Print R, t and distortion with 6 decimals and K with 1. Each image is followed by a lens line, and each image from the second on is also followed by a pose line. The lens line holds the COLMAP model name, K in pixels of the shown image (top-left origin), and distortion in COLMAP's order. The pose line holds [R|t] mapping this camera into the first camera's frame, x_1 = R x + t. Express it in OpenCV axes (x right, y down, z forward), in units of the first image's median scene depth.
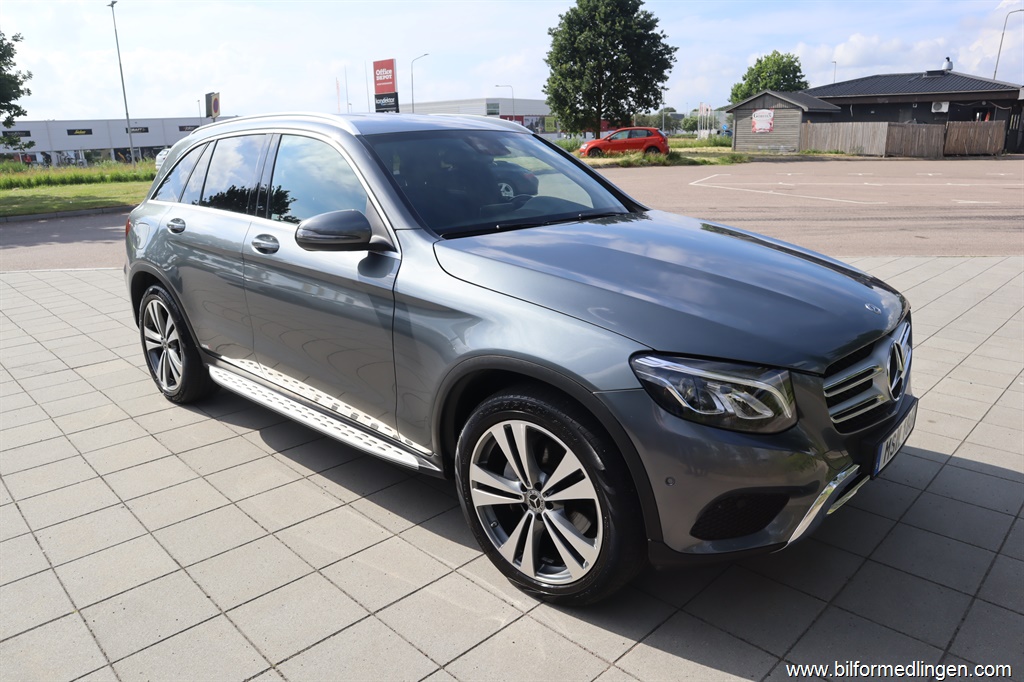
lens RADIAL K [[708.3, 0, 512.0], [0, 708.3, 341.0], [0, 0, 1]] dist [-0.123546, 0.073011]
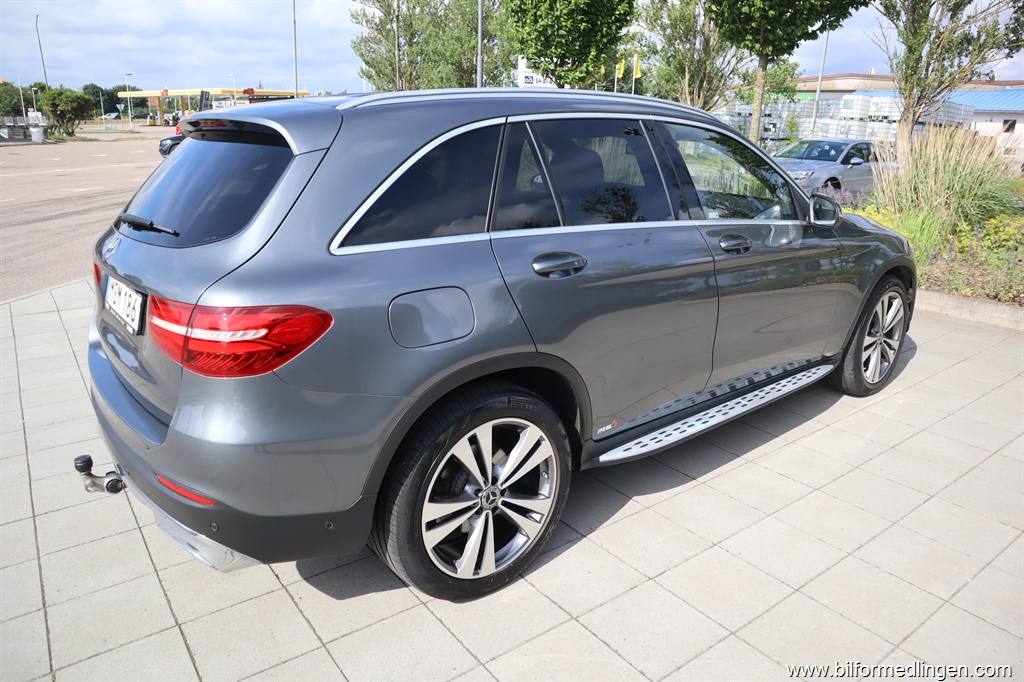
lens RADIAL K [[708.3, 0, 512.0], [0, 708.3, 341.0], [0, 0, 1]] dist [-0.123546, 0.073011]
pose [[0.147408, -0.275606, 0.949901, -0.120486], [0.259476, 0.937531, 0.231751, -0.028462], [-0.954433, 0.212315, 0.209712, 0.102288]]
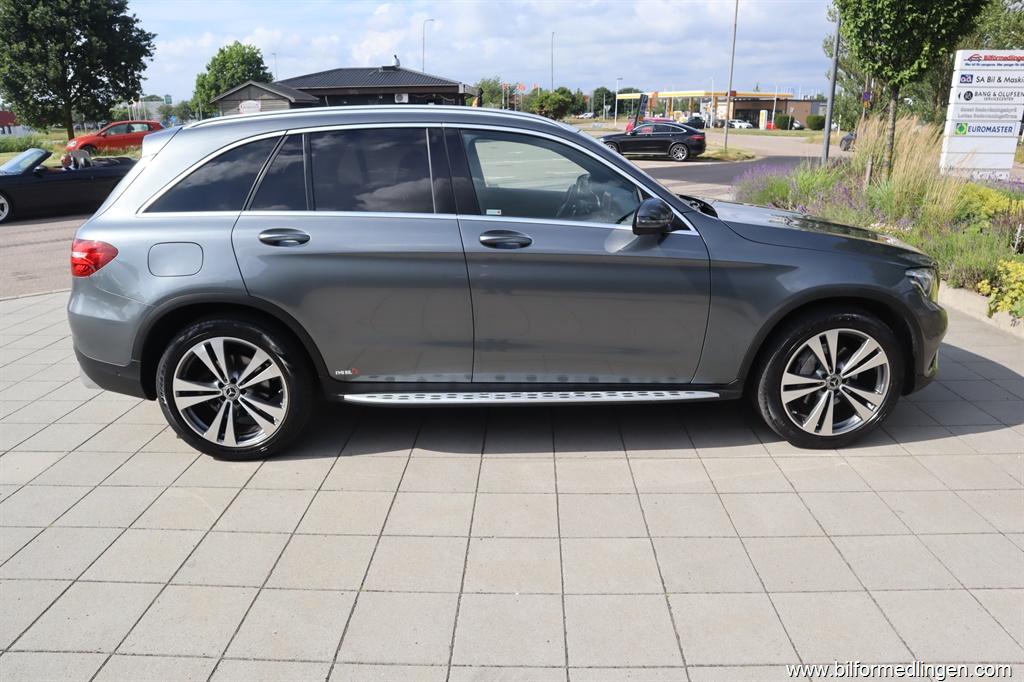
lens RADIAL K [[708.3, 0, 512.0], [0, 708.3, 341.0], [0, 0, 1]] dist [-0.123546, 0.073011]
pose [[0.723556, -0.191264, 0.663238, -0.095570], [0.182356, 0.979674, 0.083577, -0.007329], [-0.665742, 0.060473, 0.743727, 0.022987]]
